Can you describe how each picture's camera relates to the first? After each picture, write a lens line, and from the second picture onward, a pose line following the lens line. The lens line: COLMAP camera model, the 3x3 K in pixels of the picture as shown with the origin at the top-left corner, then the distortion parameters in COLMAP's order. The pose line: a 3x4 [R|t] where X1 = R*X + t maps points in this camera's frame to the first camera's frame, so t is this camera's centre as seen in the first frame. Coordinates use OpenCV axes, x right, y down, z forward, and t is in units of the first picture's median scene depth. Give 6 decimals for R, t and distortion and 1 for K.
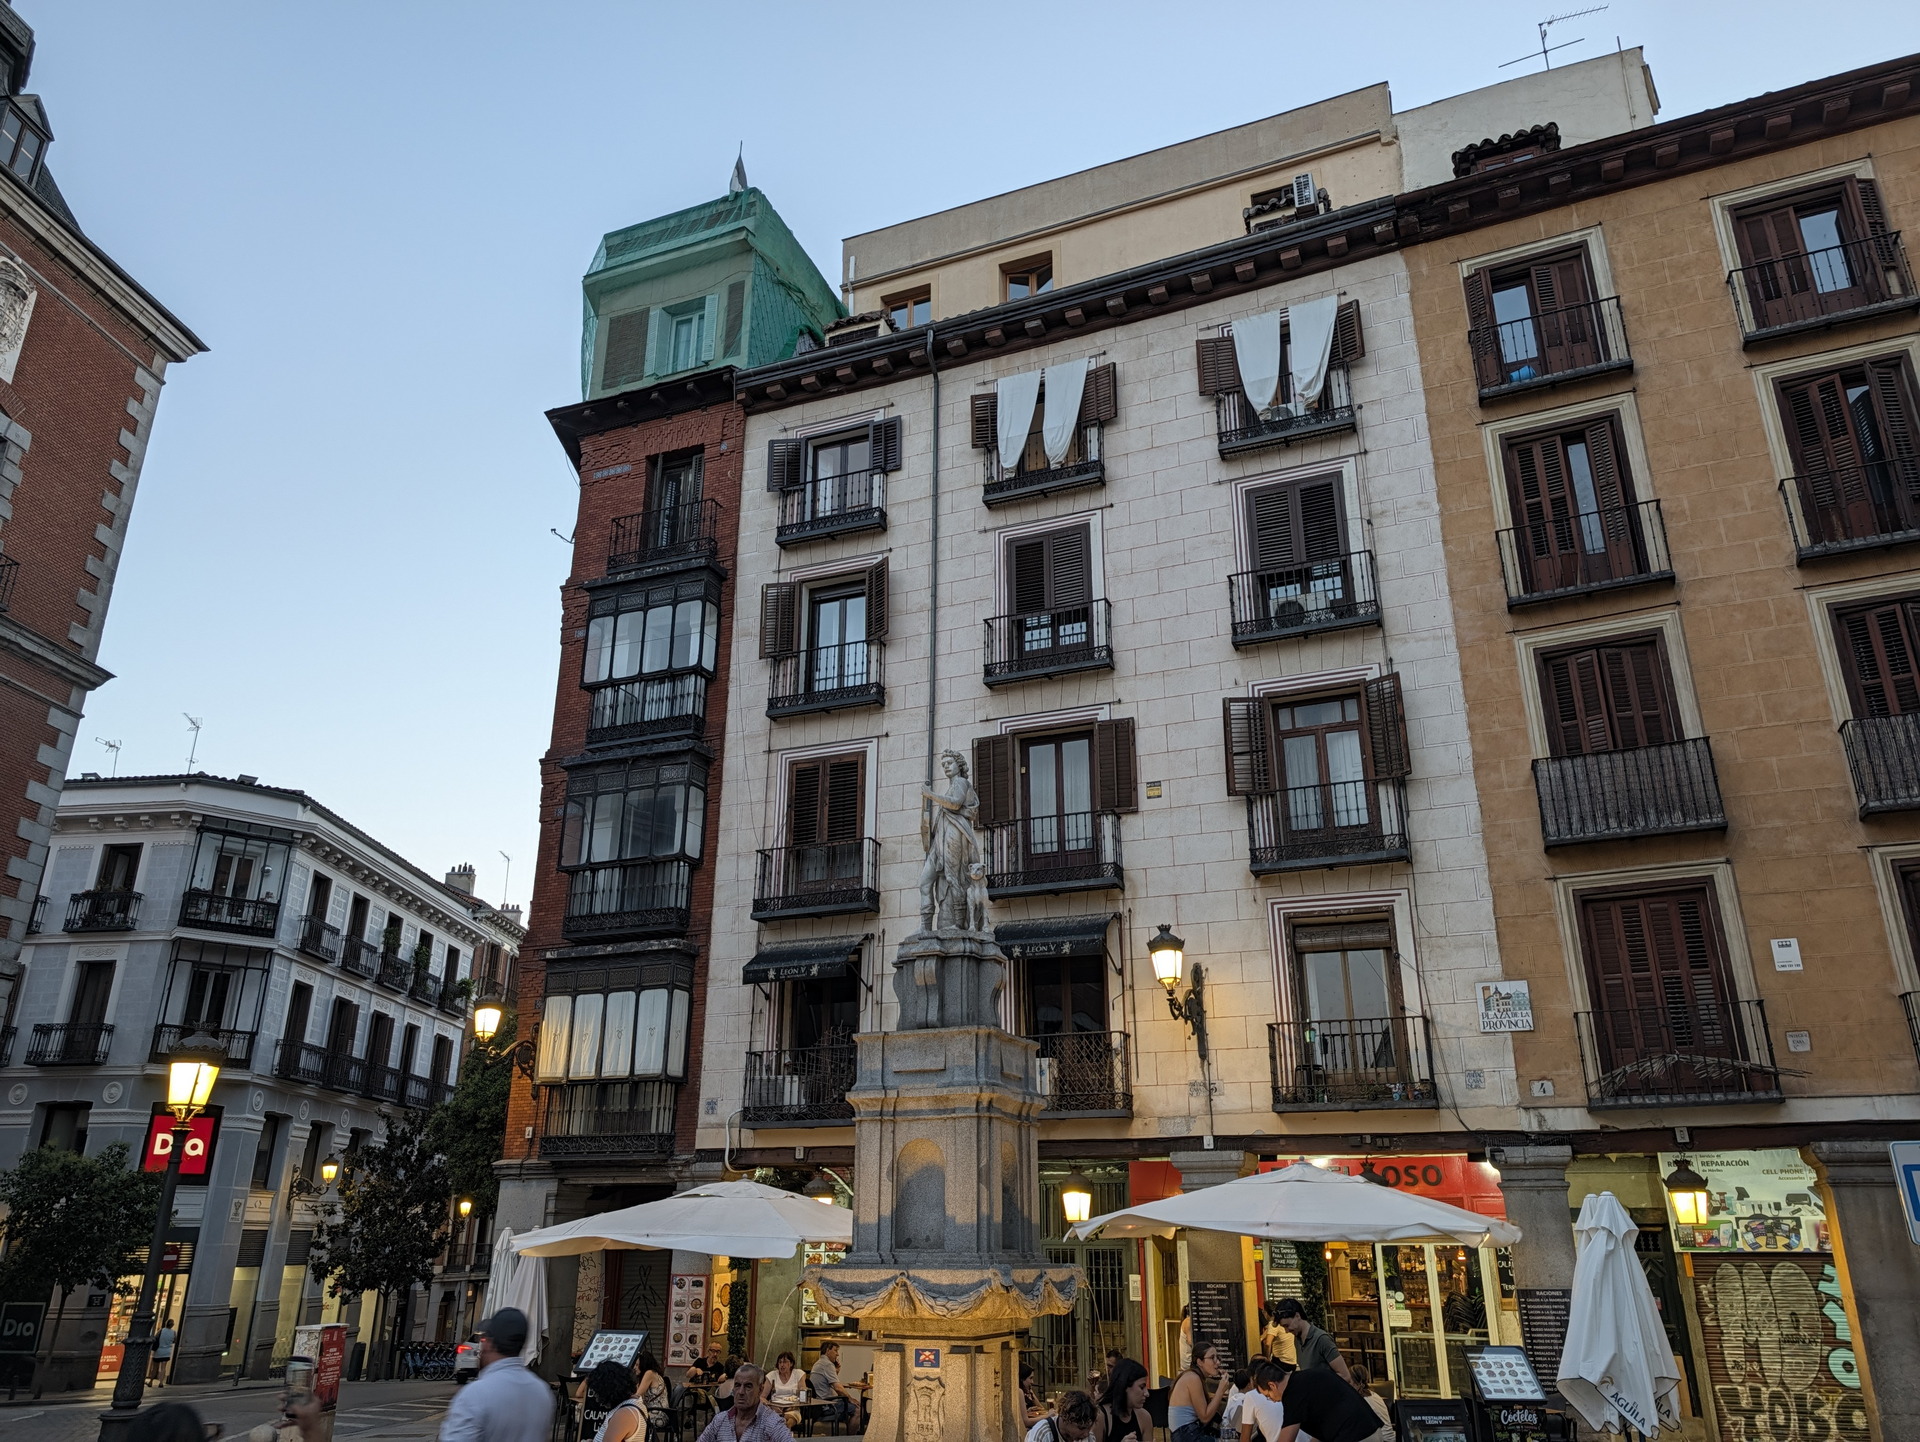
lens RADIAL K [[1372.9, 0, 963.7], [0, 1372.9, 716.3], [0, 0, 1]] dist [0.031494, -0.028593]
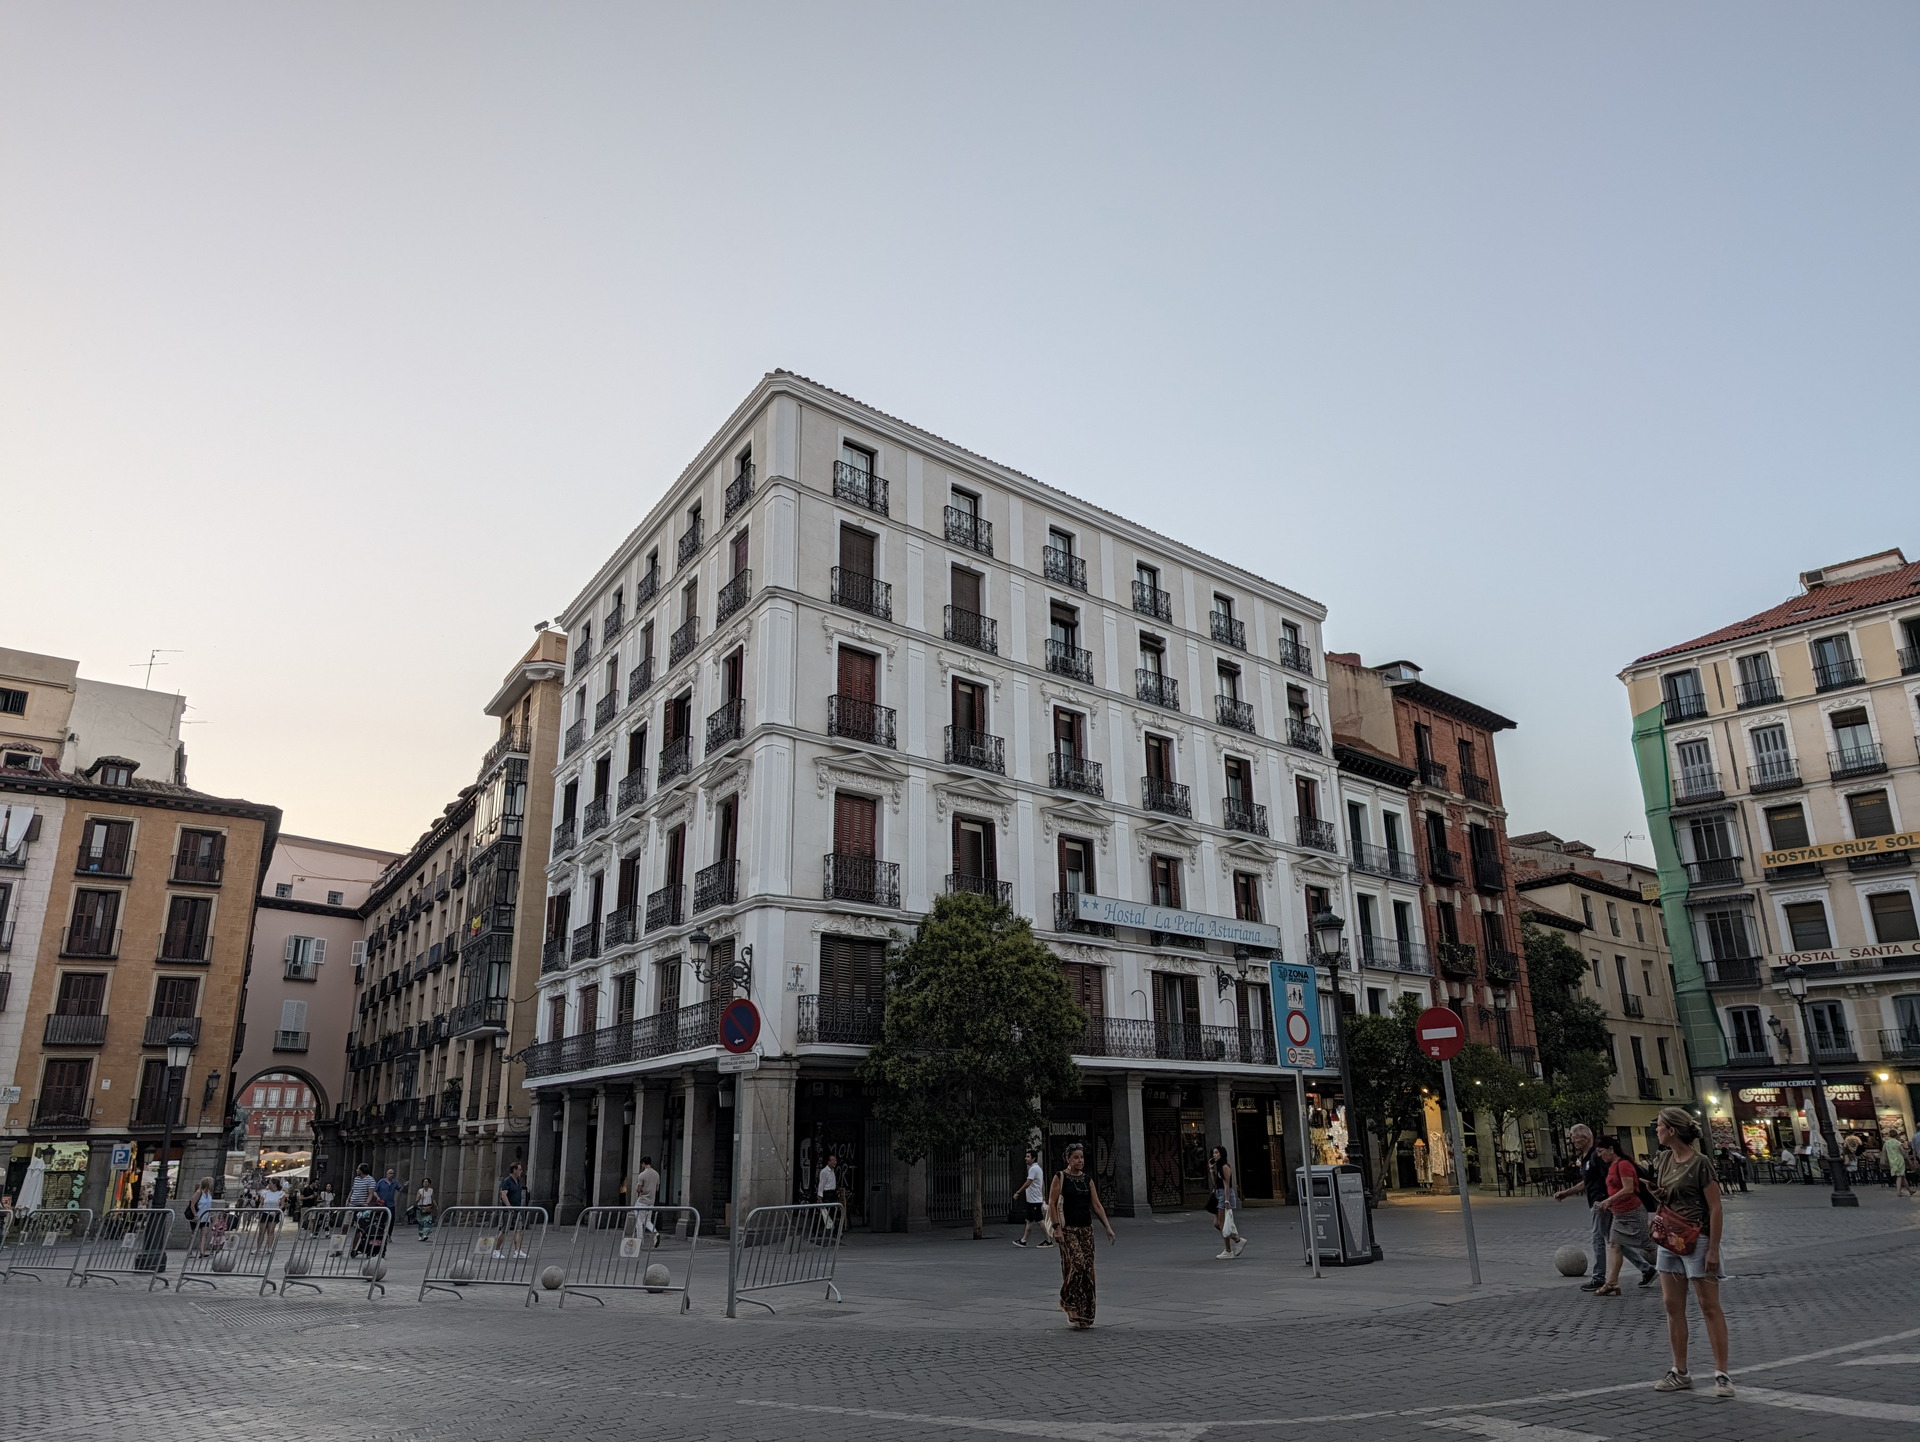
lens RADIAL K [[1372.9, 0, 939.8], [0, 1372.9, 691.4], [0, 0, 1]] dist [0.031494, -0.028593]
pose [[0.452124, 0.269065, 0.850404, -1.481003], [-0.308727, 0.941691, -0.133810, -0.831626], [-0.836822, -0.202044, 0.508829, -2.043921]]
